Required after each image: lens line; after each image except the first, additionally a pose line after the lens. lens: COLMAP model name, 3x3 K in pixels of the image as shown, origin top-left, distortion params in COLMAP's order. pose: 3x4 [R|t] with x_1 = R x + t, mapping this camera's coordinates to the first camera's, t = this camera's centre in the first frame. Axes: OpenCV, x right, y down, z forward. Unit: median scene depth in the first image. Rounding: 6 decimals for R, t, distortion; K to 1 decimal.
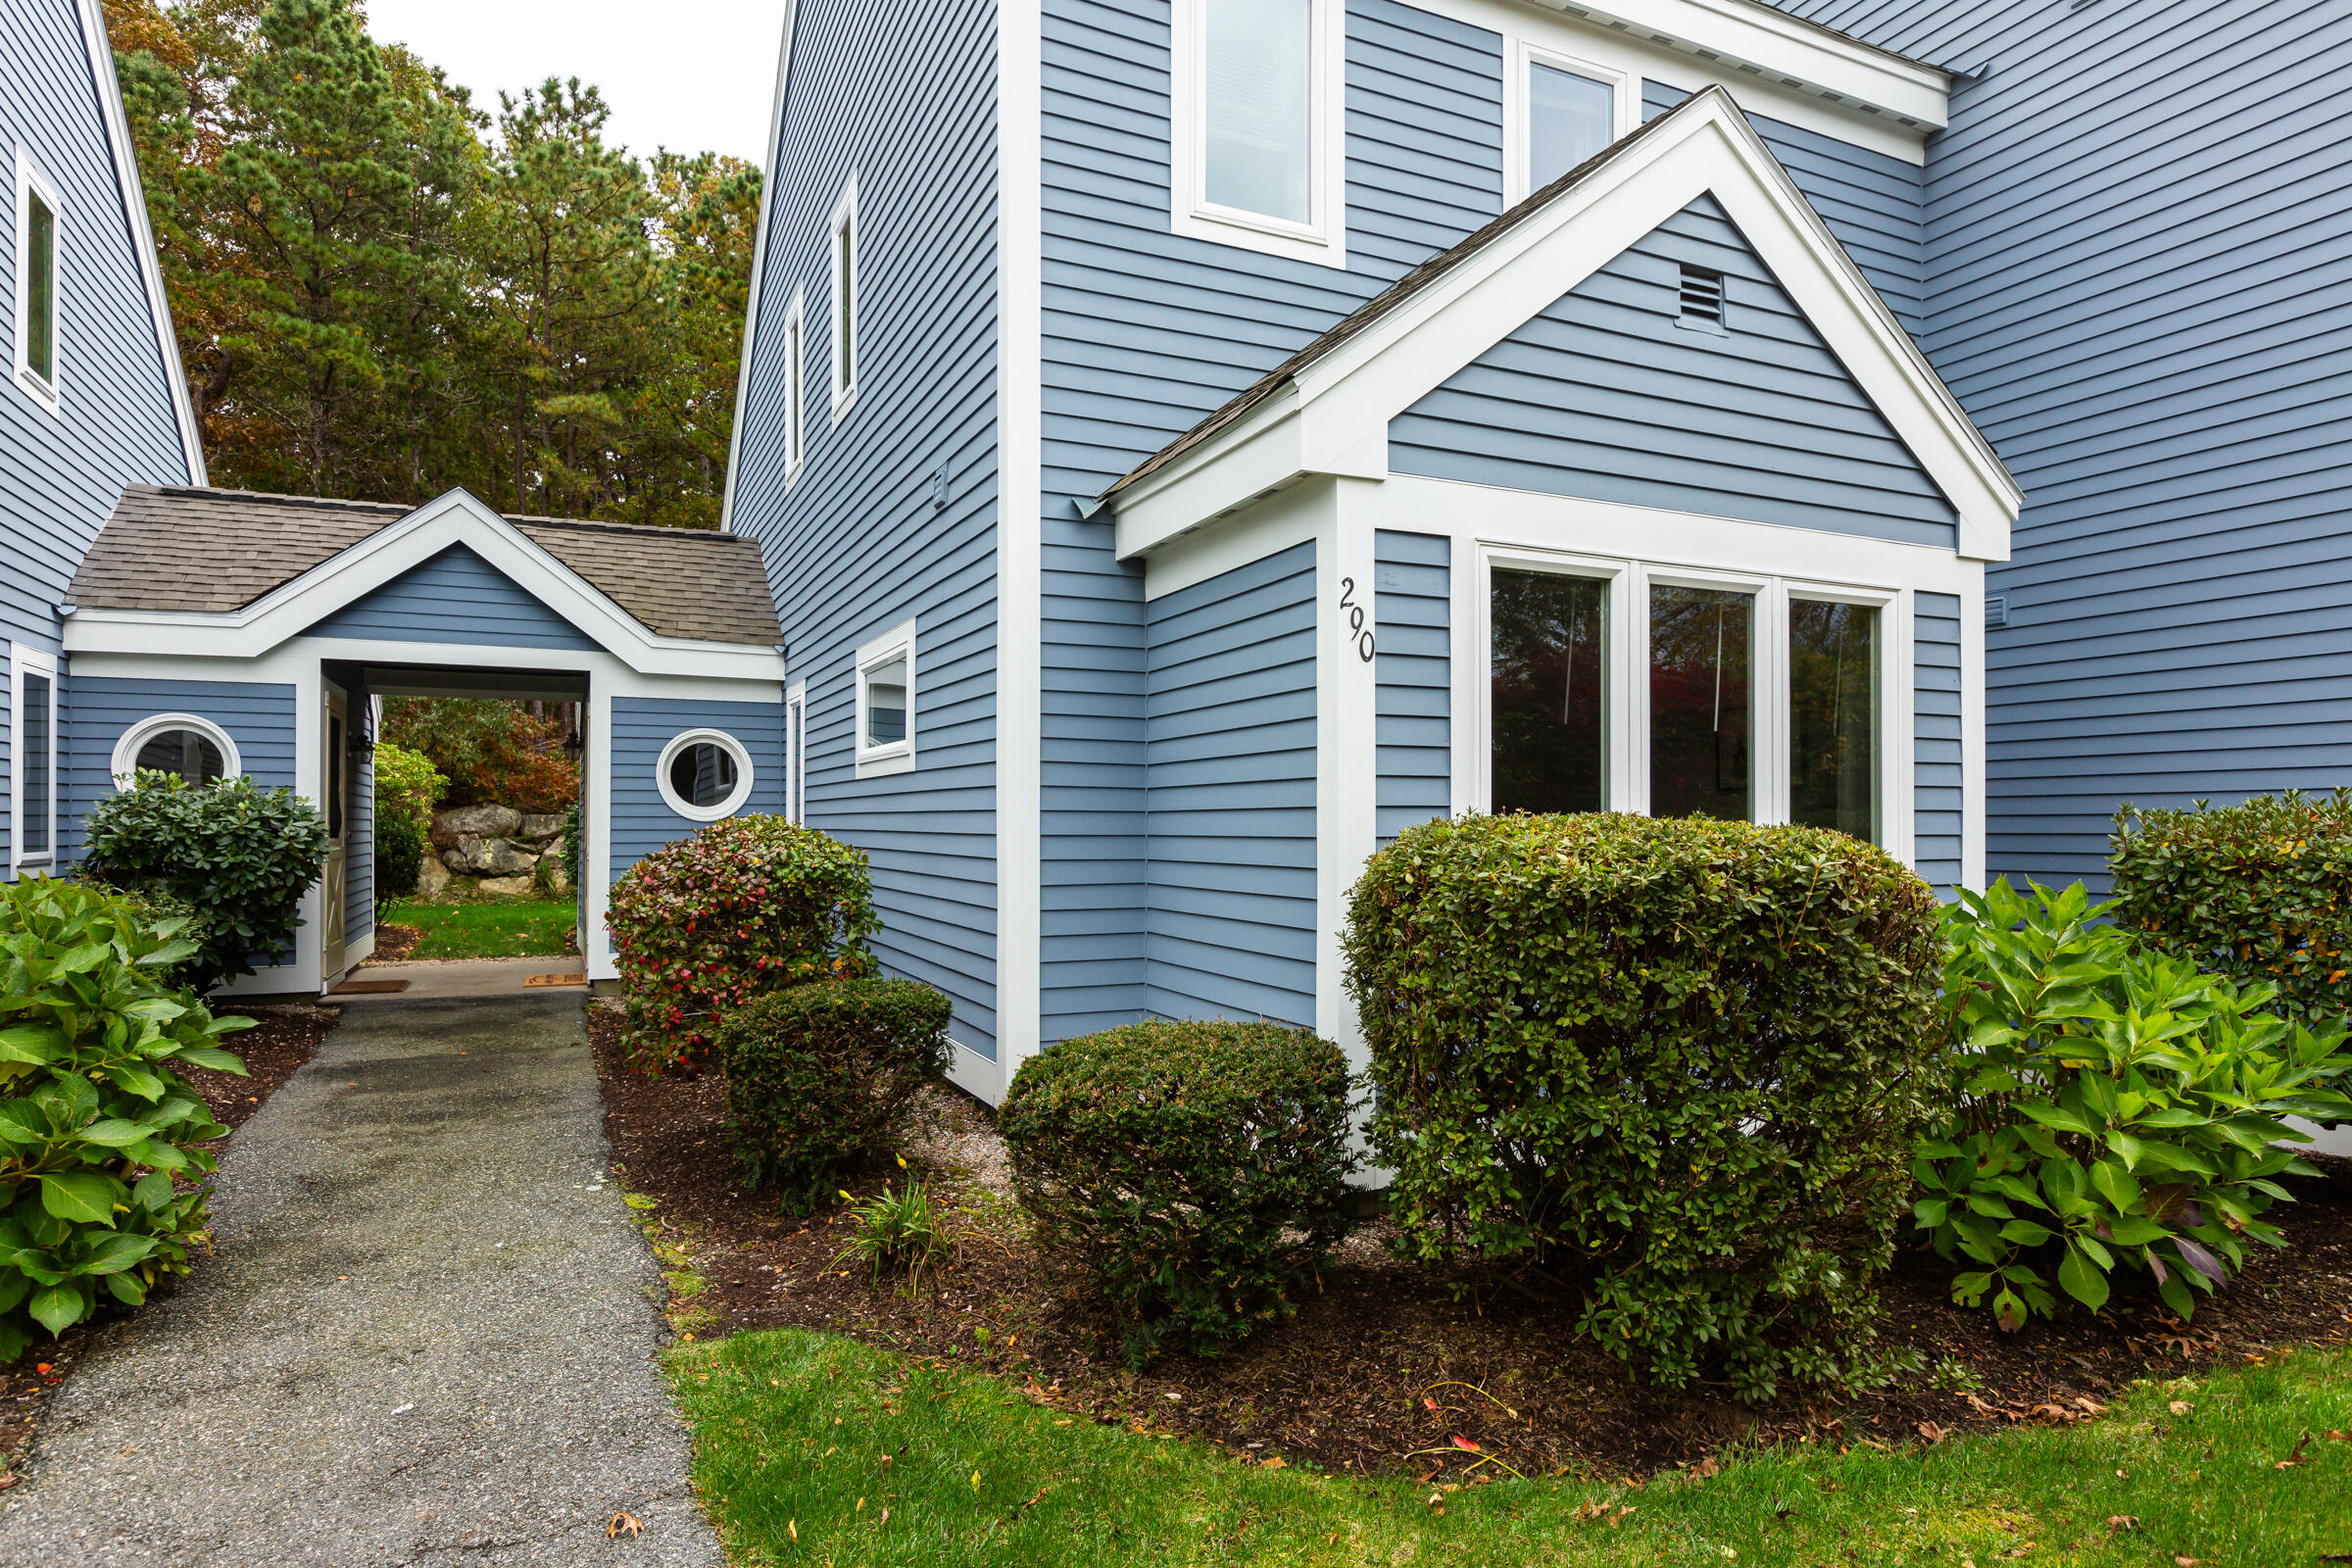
lens RADIAL K [[1363.8, 0, 1178.2], [0, 1363.8, 789.4], [0, 0, 1]] dist [-0.022334, -0.000781]
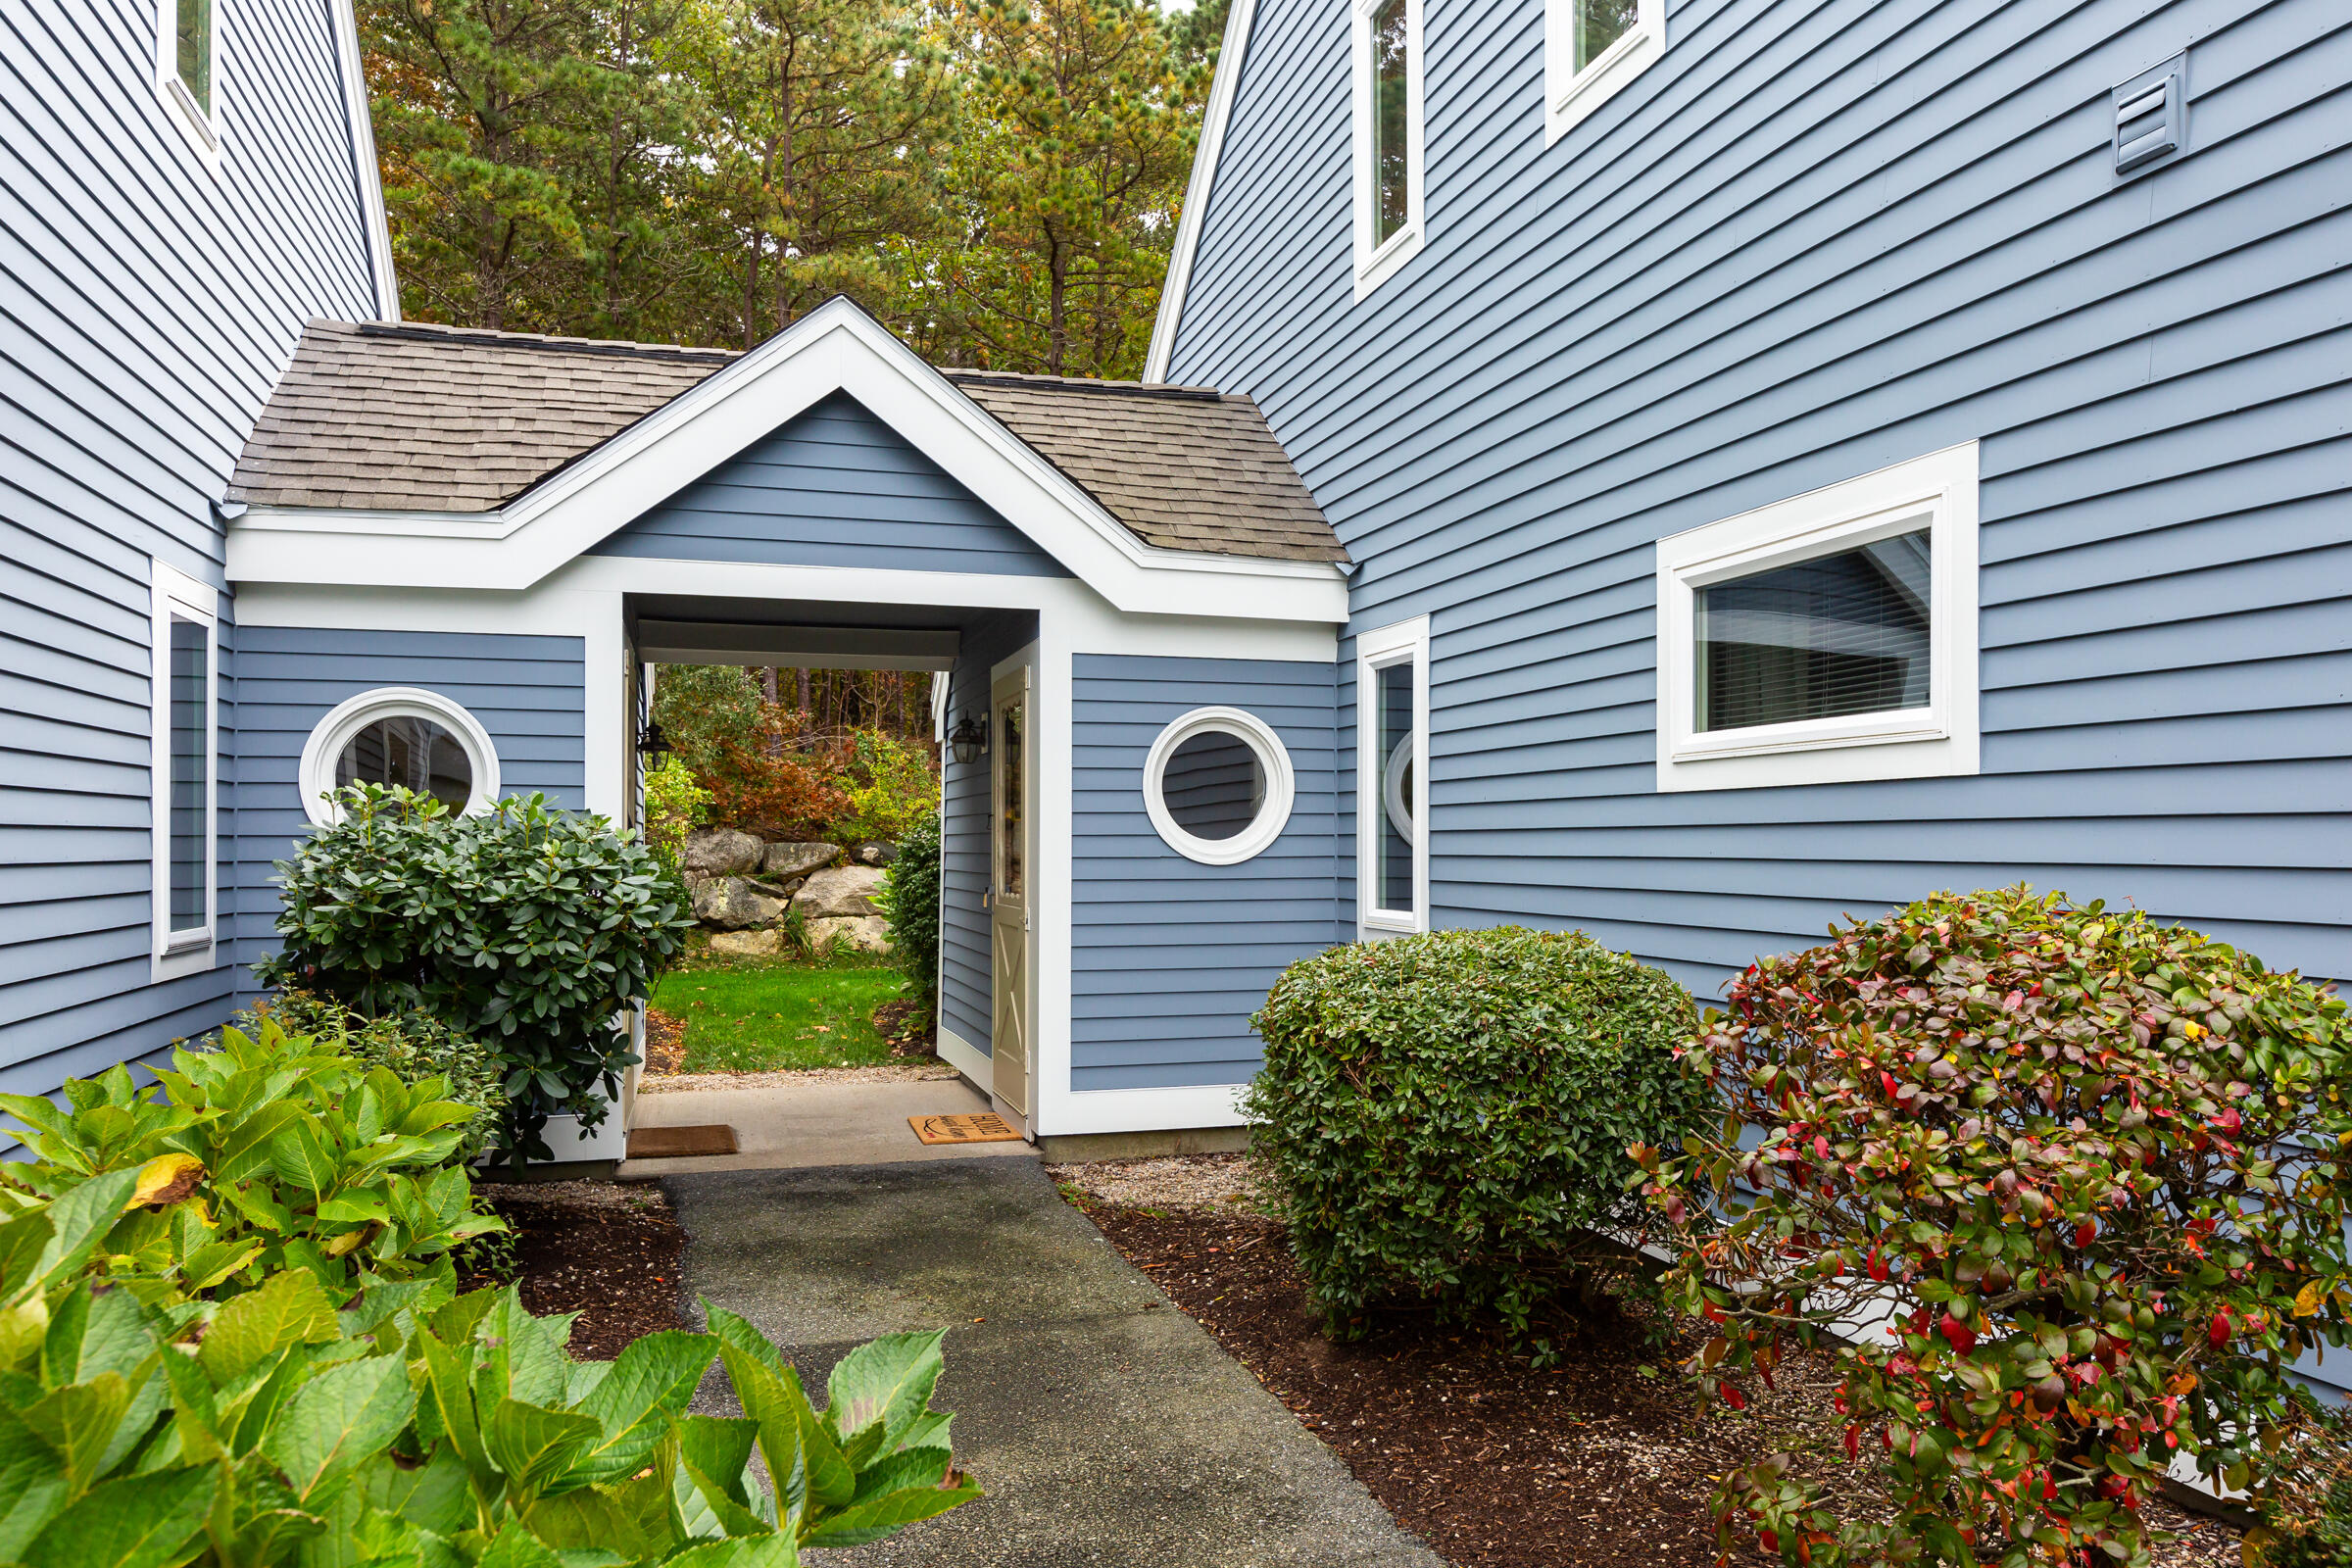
lens RADIAL K [[1683.8, 0, 1176.8], [0, 1683.8, 790.2], [0, 0, 1]] dist [-0.017620, -0.004839]
pose [[0.989845, -0.006597, -0.141995, -0.294835], [0.005696, 0.999961, -0.006747, -0.004482], [0.142033, 0.005870, 0.989844, 0.313094]]
